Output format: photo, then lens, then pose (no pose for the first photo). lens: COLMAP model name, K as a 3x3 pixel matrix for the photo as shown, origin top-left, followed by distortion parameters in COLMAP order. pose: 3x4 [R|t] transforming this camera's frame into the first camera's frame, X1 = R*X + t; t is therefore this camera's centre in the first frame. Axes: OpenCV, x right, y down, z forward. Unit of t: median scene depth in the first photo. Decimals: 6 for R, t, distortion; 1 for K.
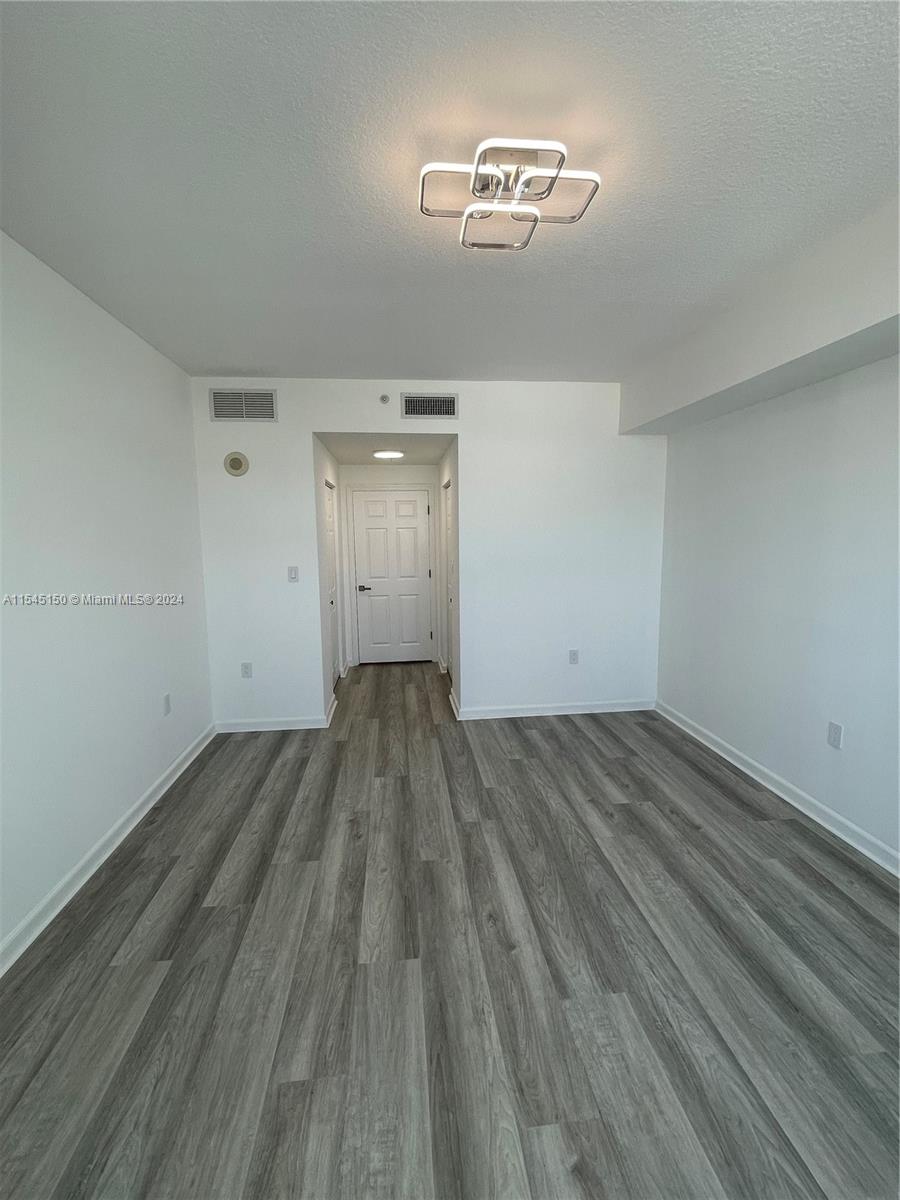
lens RADIAL K [[524.1, 0, 446.4], [0, 524.1, 601.2], [0, 0, 1]] dist [0.001931, 0.000437]
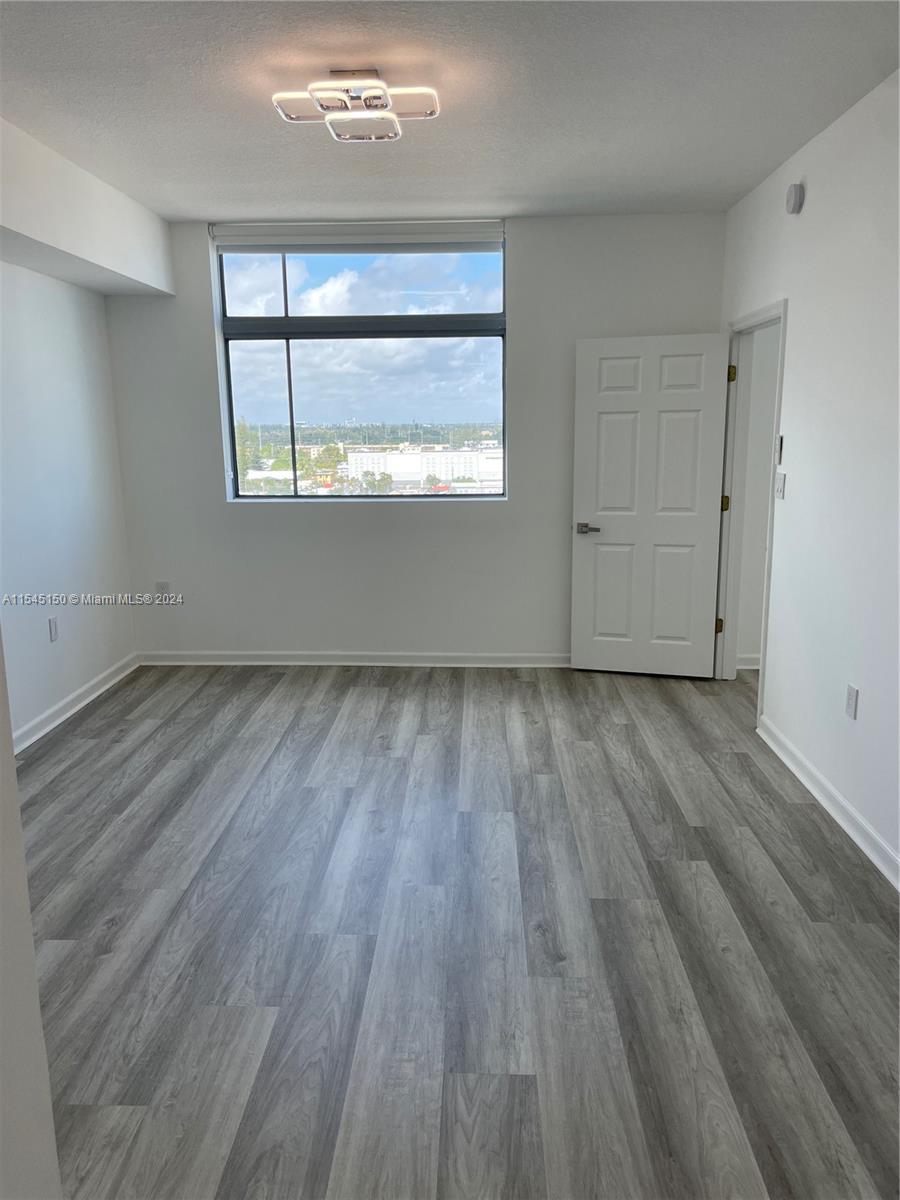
lens RADIAL K [[907.7, 0, 448.7], [0, 907.7, 597.8], [0, 0, 1]] dist [0.052838, 0.005015]
pose [[-0.991100, -0.002676, 0.133094, -0.250026], [0.040268, 0.946934, 0.318896, -0.316416], [-0.126885, 0.321417, -0.938398, 2.332467]]
